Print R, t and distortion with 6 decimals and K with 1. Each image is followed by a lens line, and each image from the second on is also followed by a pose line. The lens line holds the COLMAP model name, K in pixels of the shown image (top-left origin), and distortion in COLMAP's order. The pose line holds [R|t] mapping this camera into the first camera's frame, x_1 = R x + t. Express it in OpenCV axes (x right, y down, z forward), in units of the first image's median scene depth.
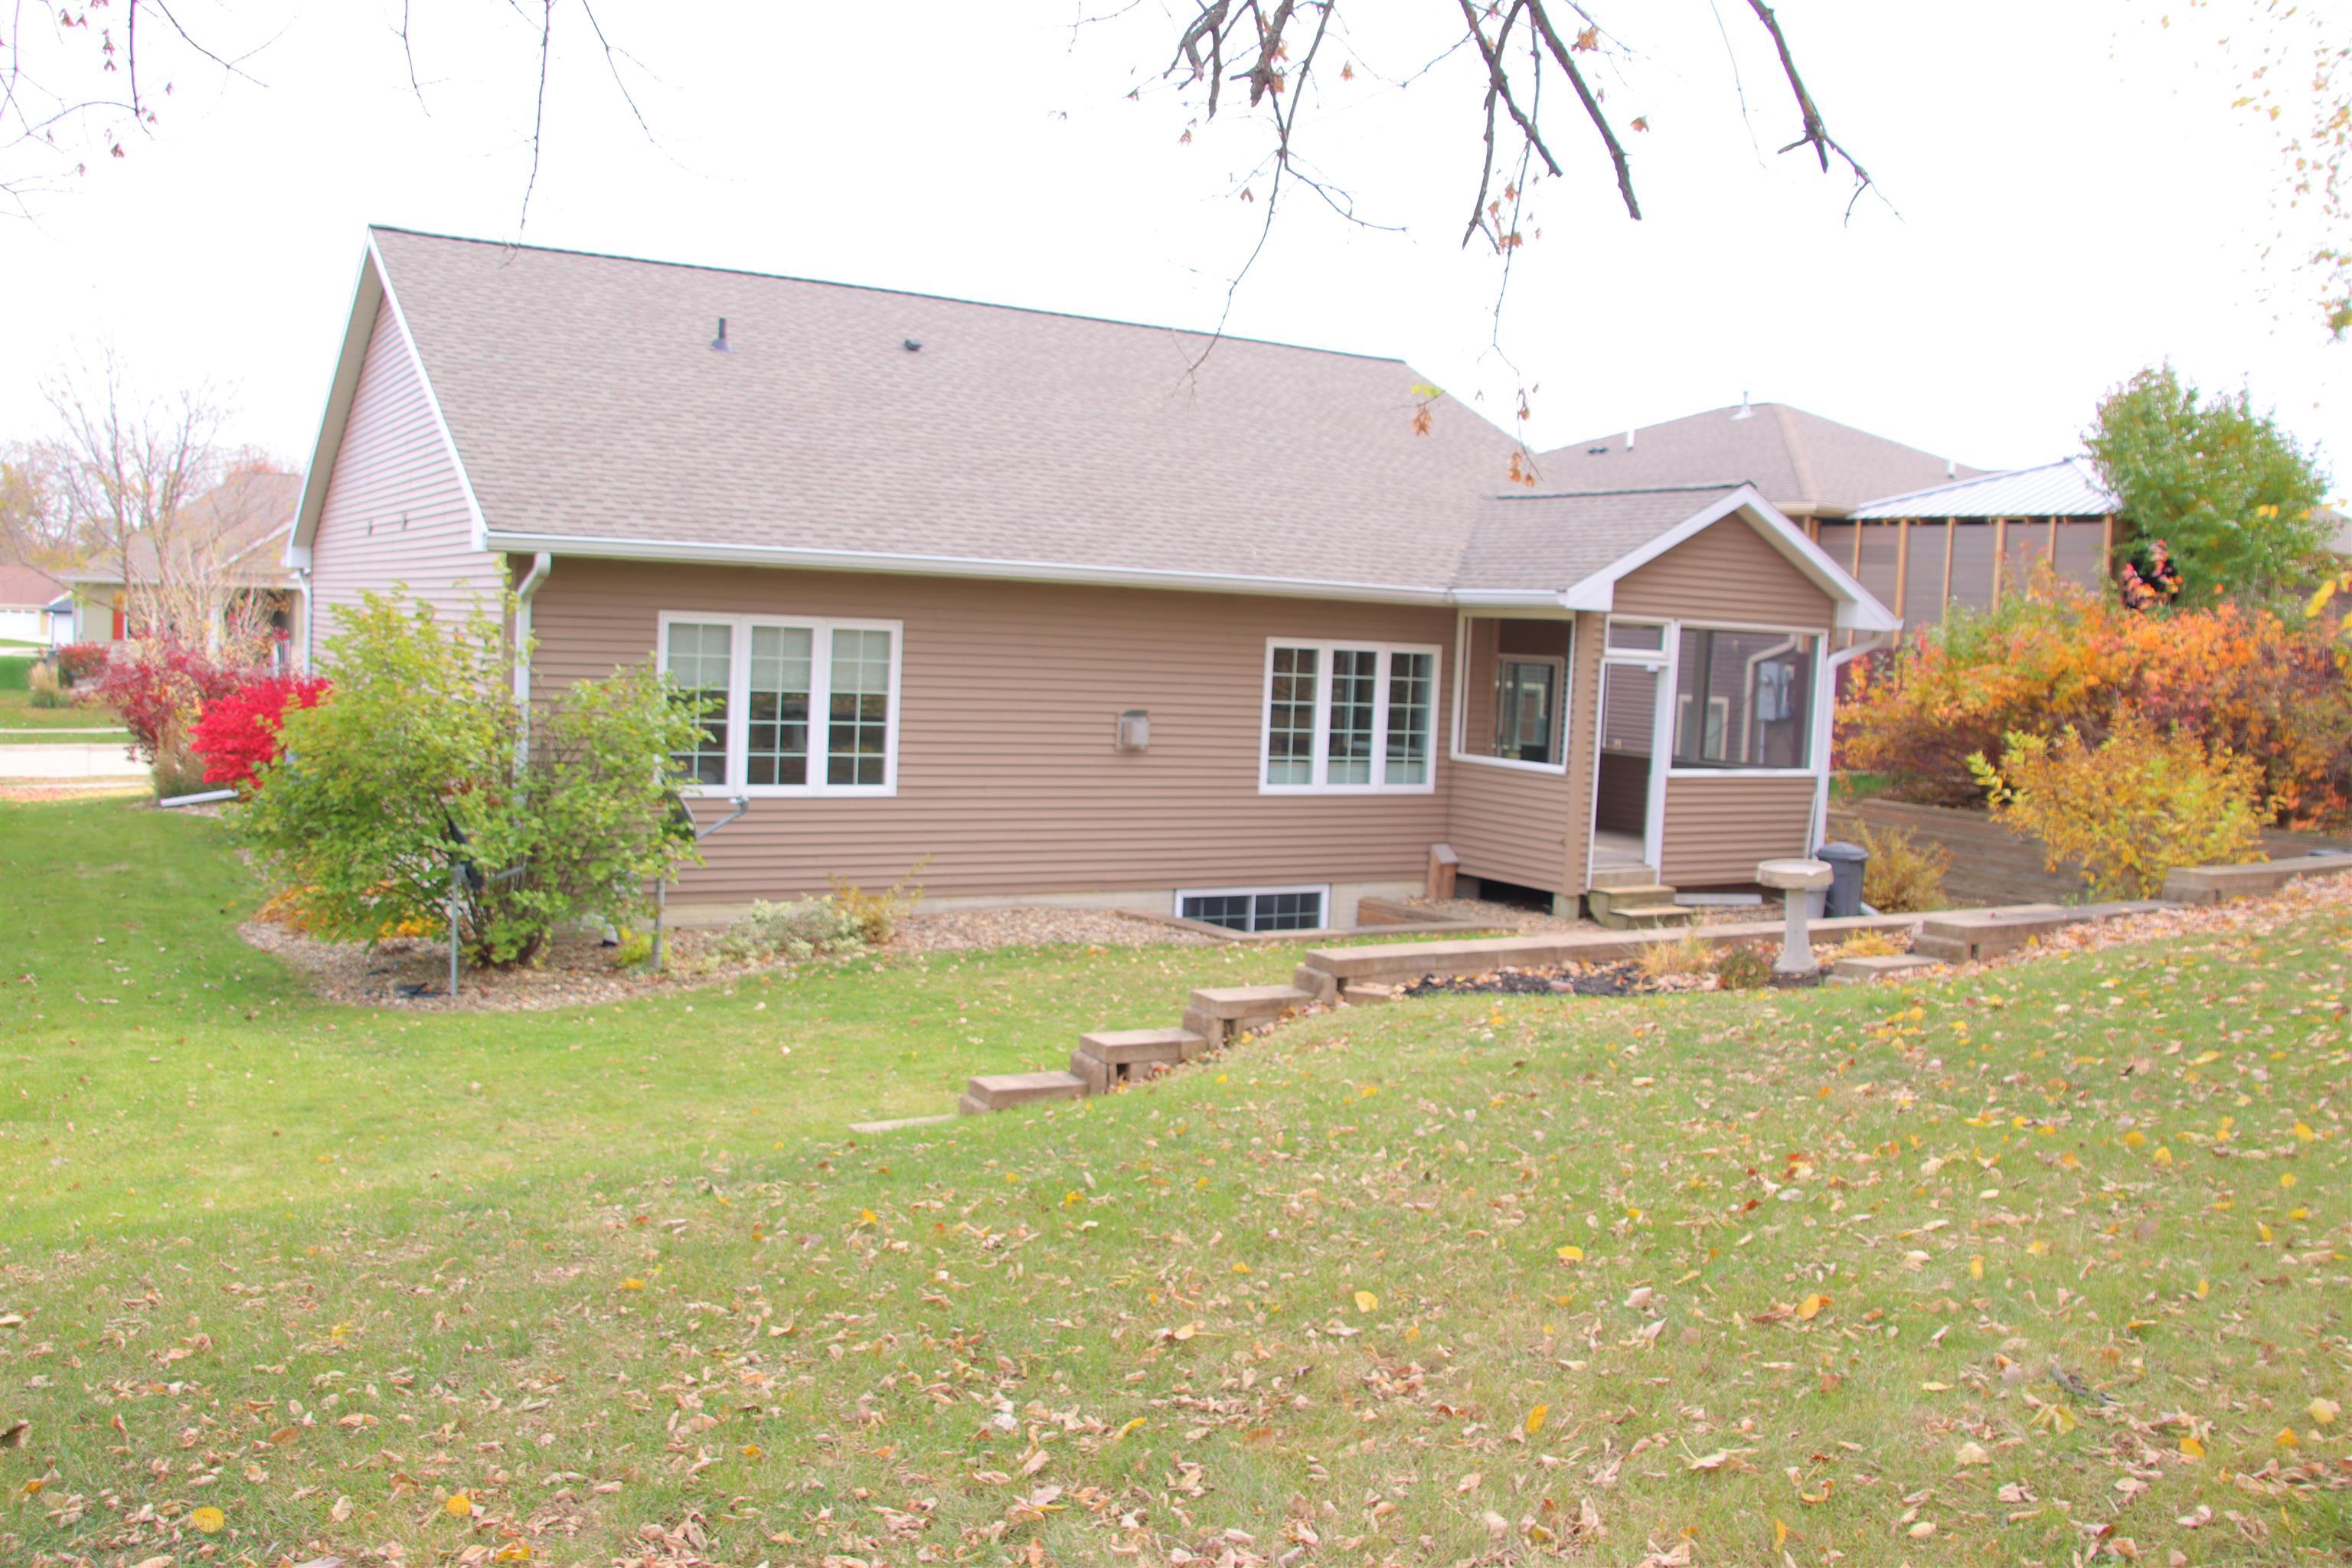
lens RADIAL K [[1946.6, 0, 1264.8], [0, 1946.6, 788.0], [0, 0, 1]] dist [-0.148310, 0.207543]
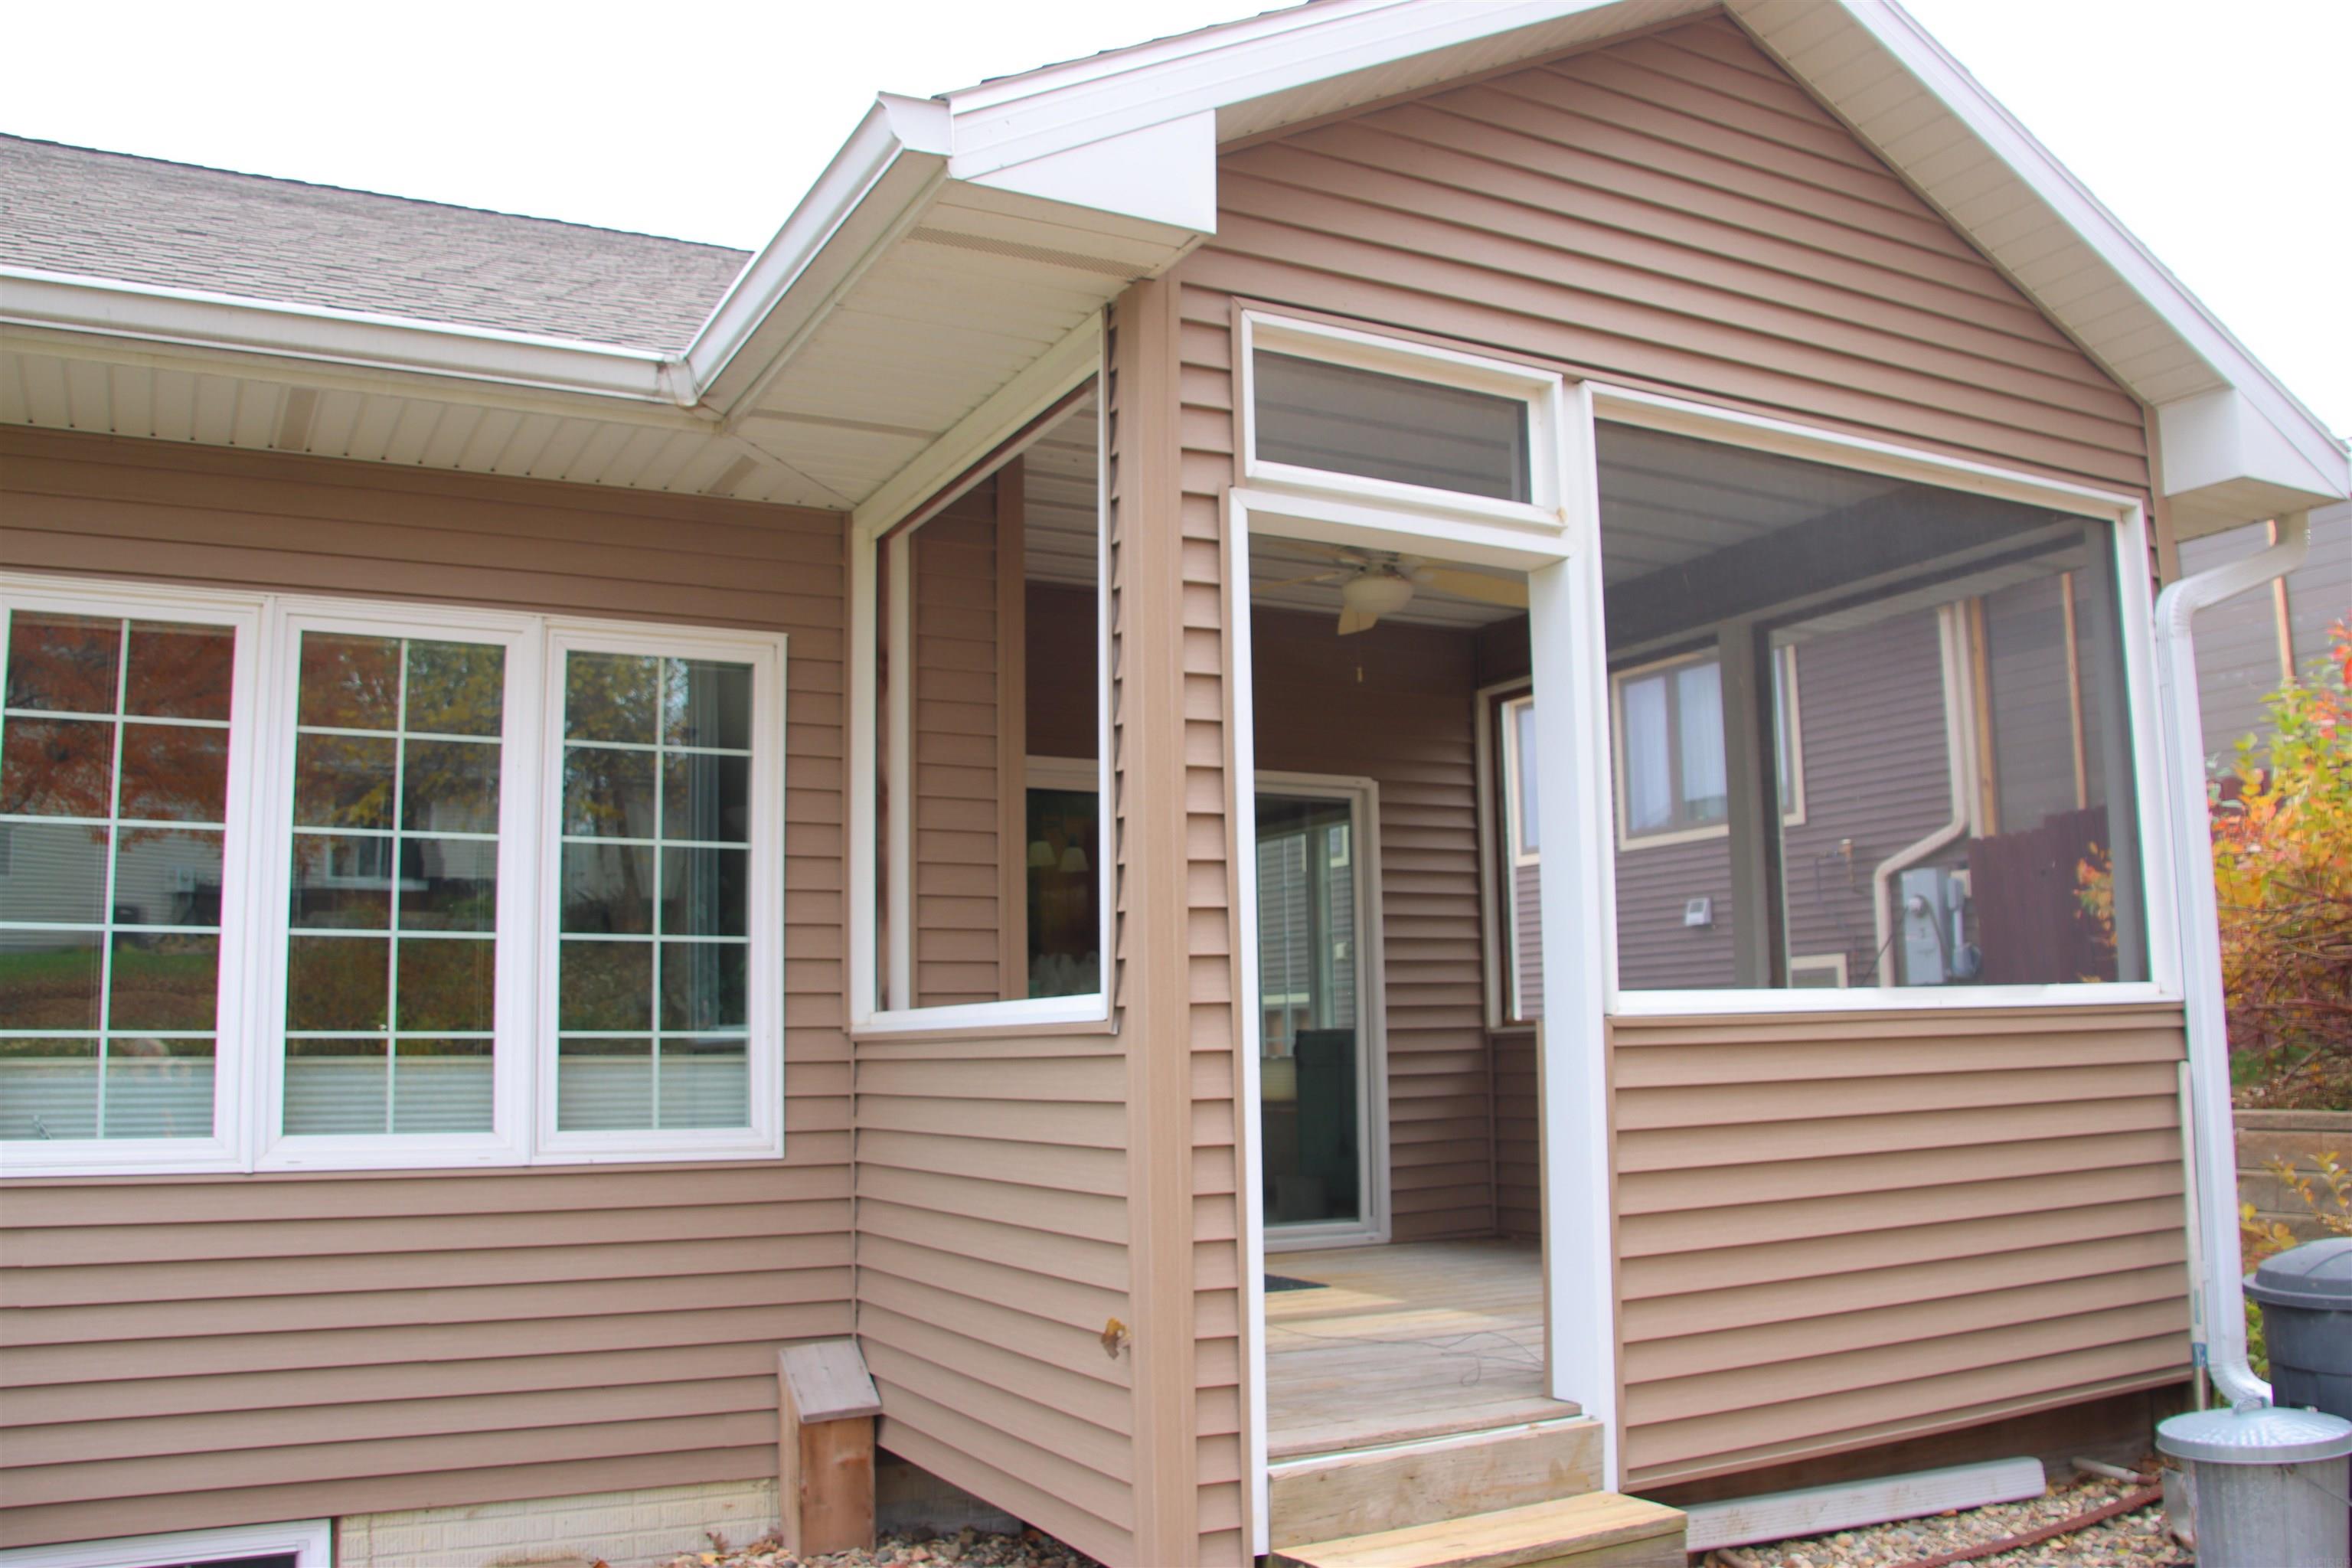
lens RADIAL K [[1946.6, 0, 1264.8], [0, 1946.6, 788.0], [0, 0, 1]] dist [-0.148310, 0.207543]
pose [[0.995987, -0.075513, -0.048034, 0.179628], [0.063788, 0.975441, -0.210824, 0.014016], [0.062775, 0.206914, 0.976343, 0.758959]]
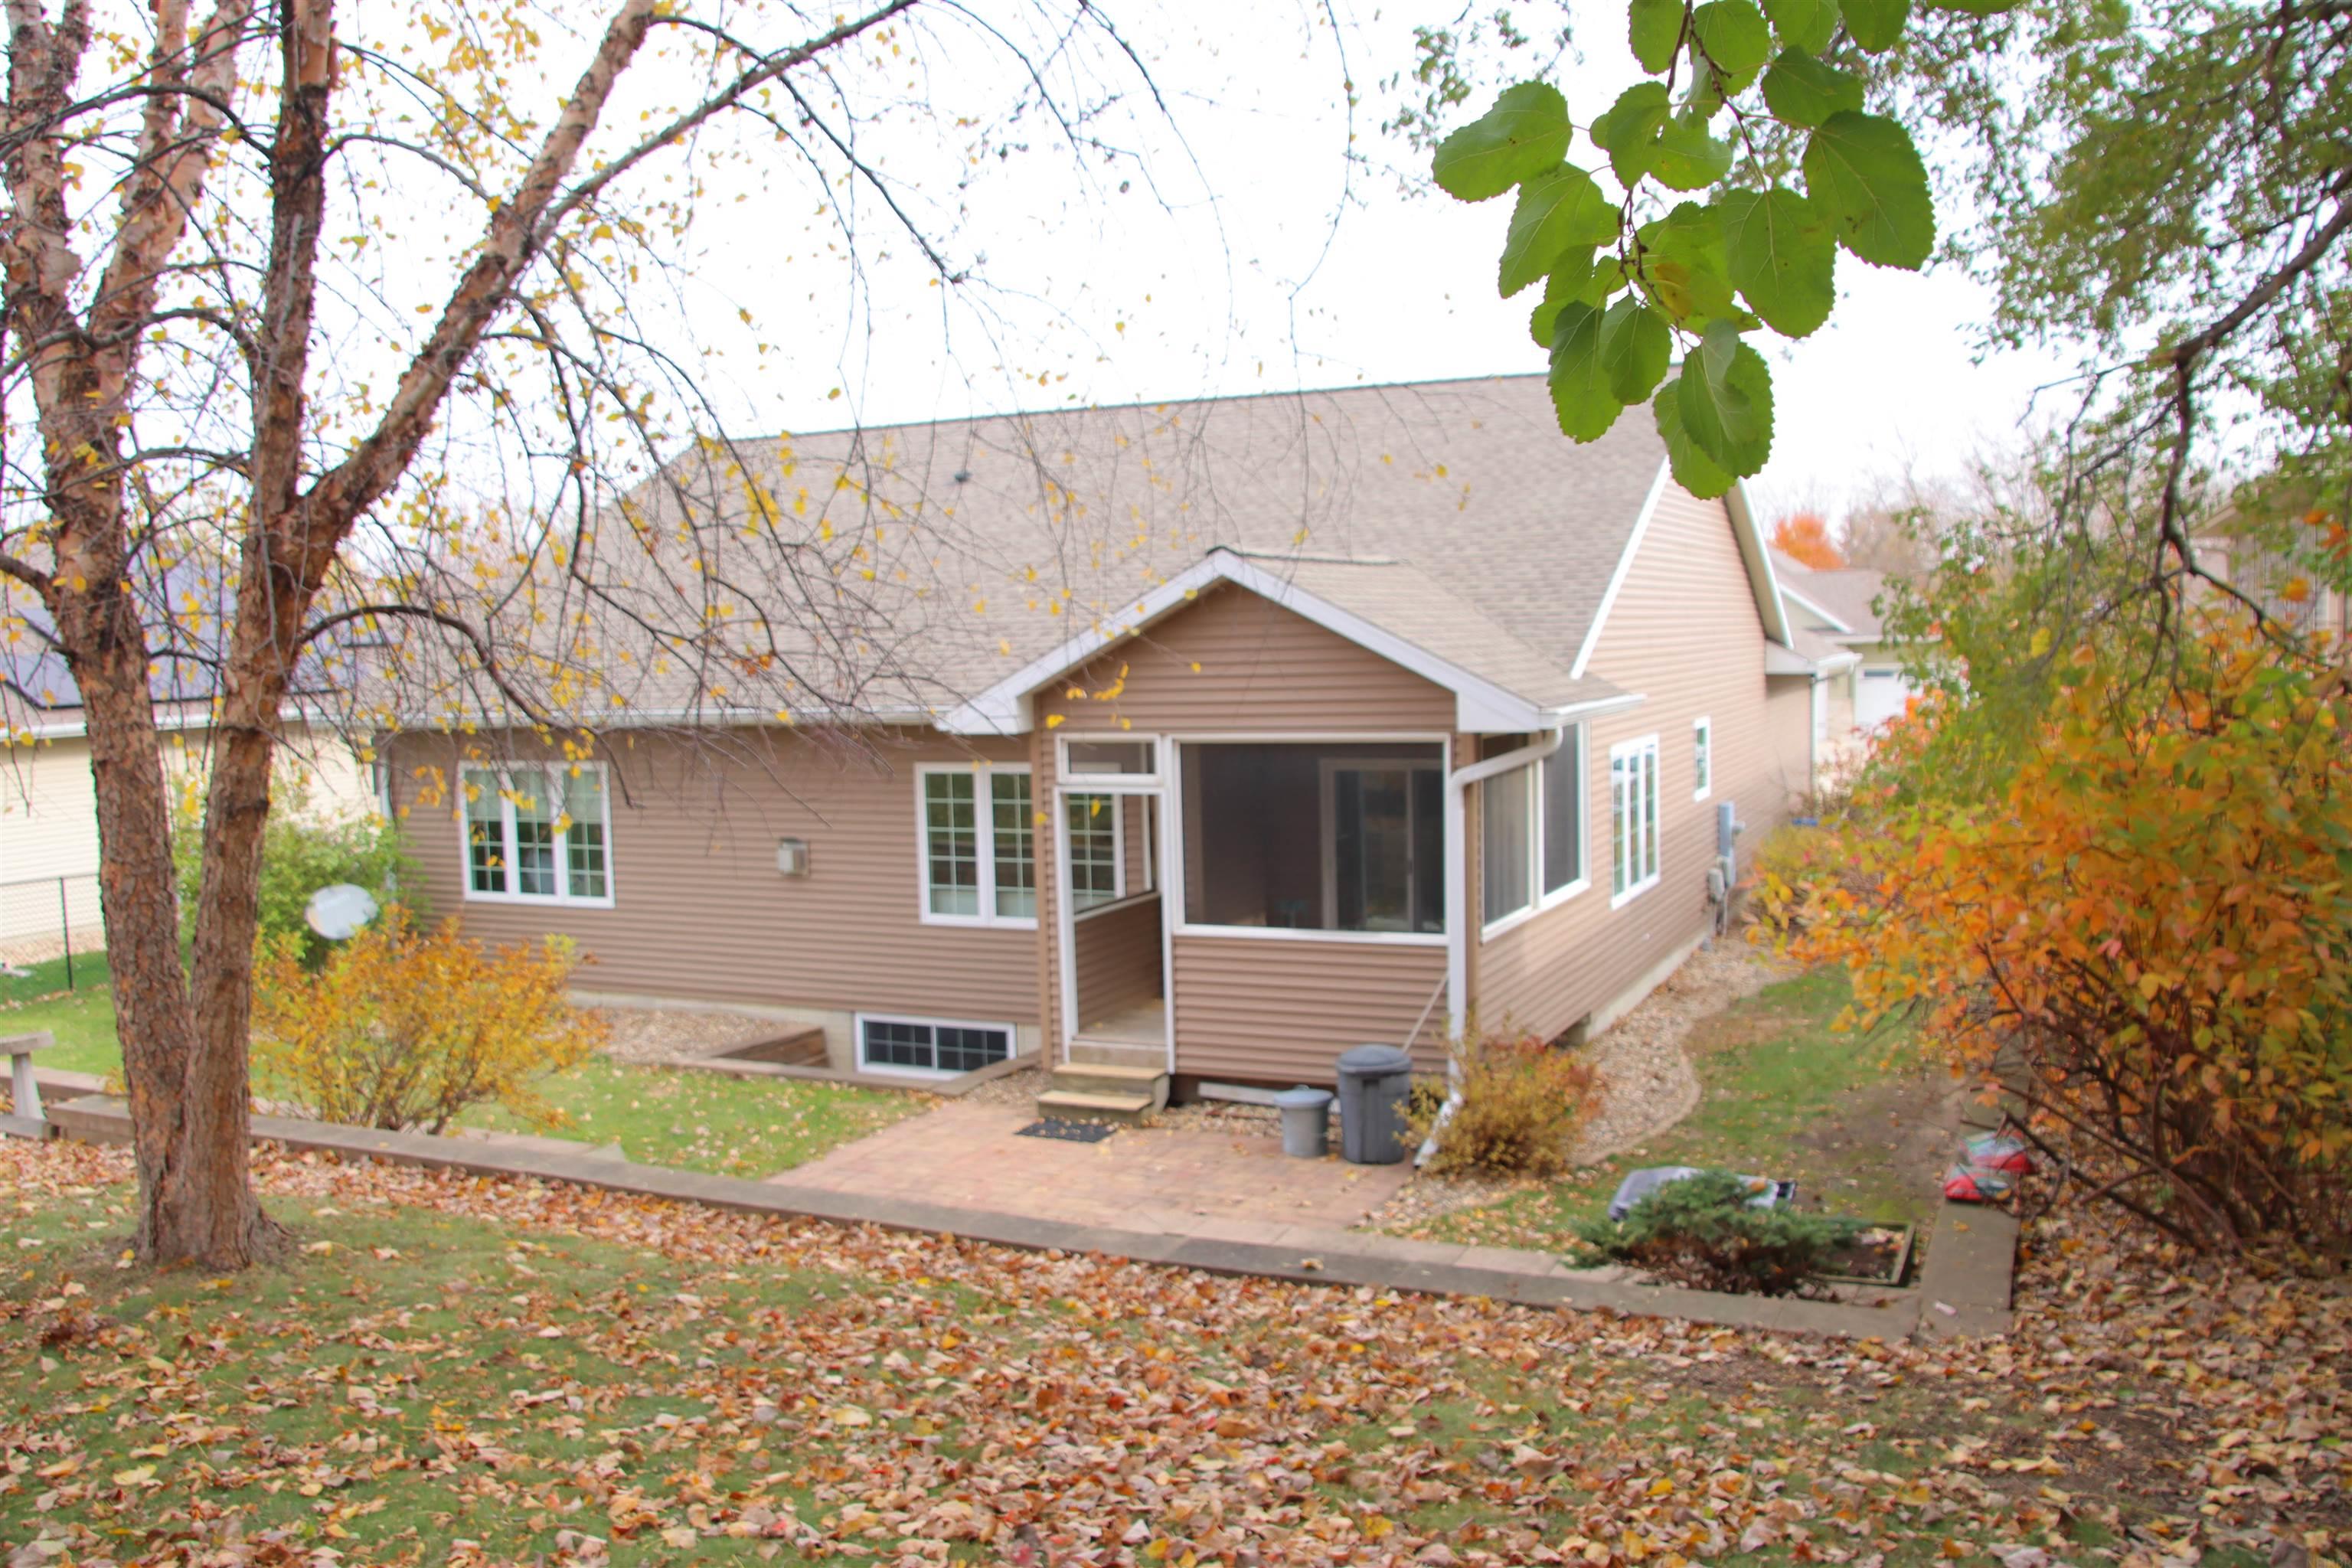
lens RADIAL K [[1946.6, 0, 1264.8], [0, 1946.6, 788.0], [0, 0, 1]] dist [-0.148310, 0.207543]
pose [[0.551844, 0.005664, -0.833928, 0.884504], [-0.017811, 0.999829, -0.004995, -0.061775], [0.833757, 0.017610, 0.551850, 0.594852]]
